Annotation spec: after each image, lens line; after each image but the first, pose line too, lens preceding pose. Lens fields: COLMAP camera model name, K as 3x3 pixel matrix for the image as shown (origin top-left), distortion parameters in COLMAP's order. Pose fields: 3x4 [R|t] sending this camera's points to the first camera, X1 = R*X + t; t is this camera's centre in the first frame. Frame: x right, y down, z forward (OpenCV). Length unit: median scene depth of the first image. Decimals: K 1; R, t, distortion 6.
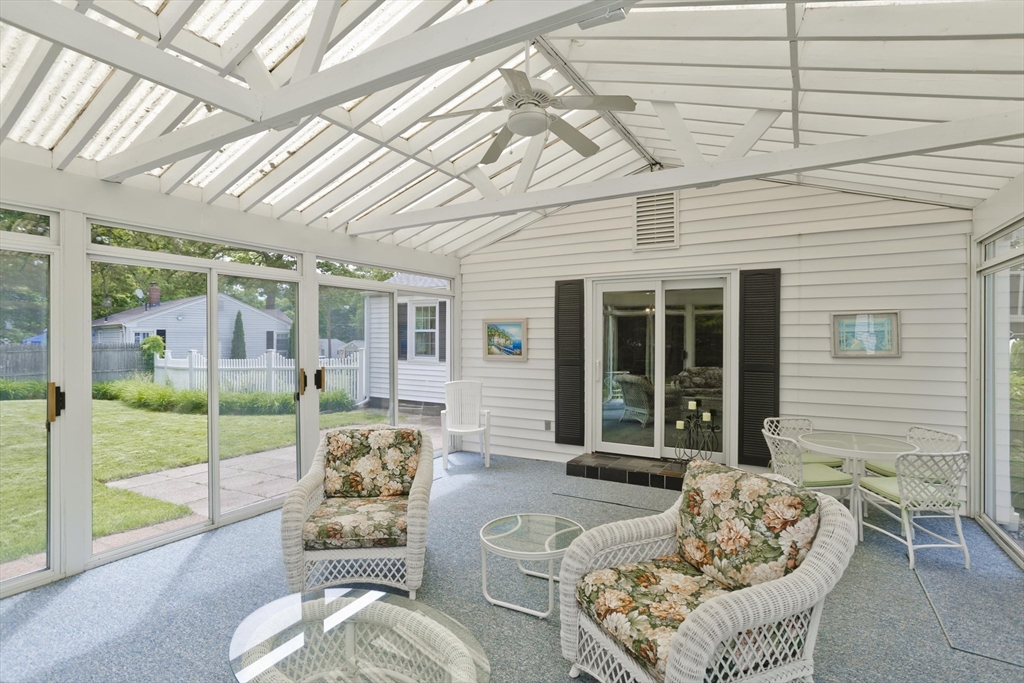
lens RADIAL K [[504.8, 0, 513.2], [0, 504.8, 340.0], [0, 0, 1]] dist [-0.052742, 0.034334]
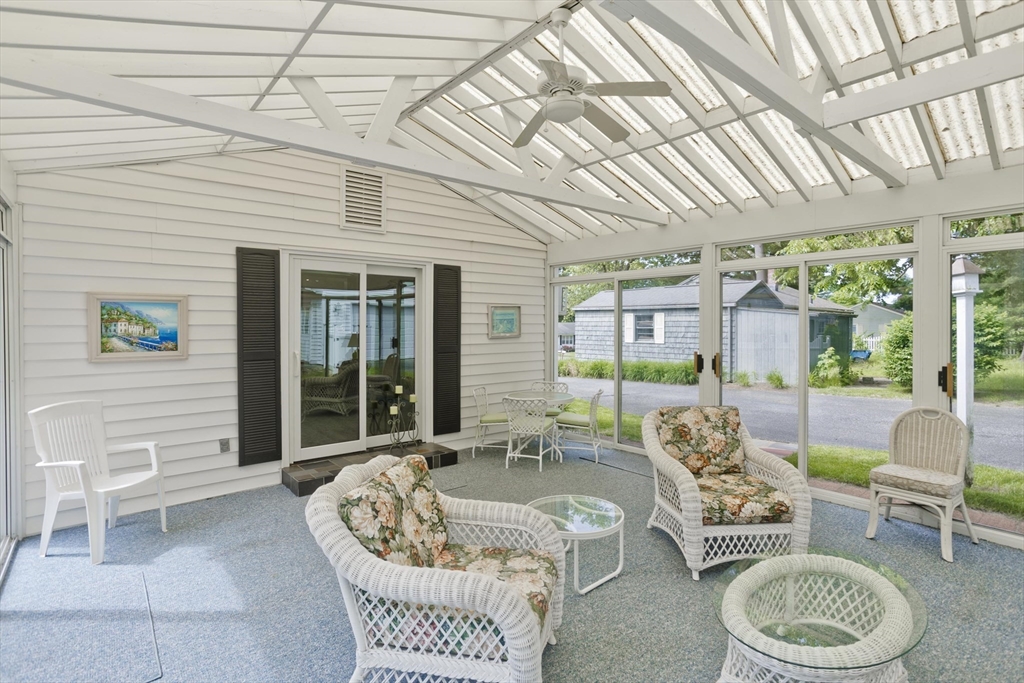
lens RADIAL K [[510.2, 0, 515.9], [0, 510.2, 330.6], [0, 0, 1]] dist [-0.062074, 0.040548]
pose [[0.327643, -0.013876, 0.944700, -0.522667], [0.005059, 0.999904, 0.012932, -0.002708], [-0.944788, 0.000542, 0.327682, 0.412078]]
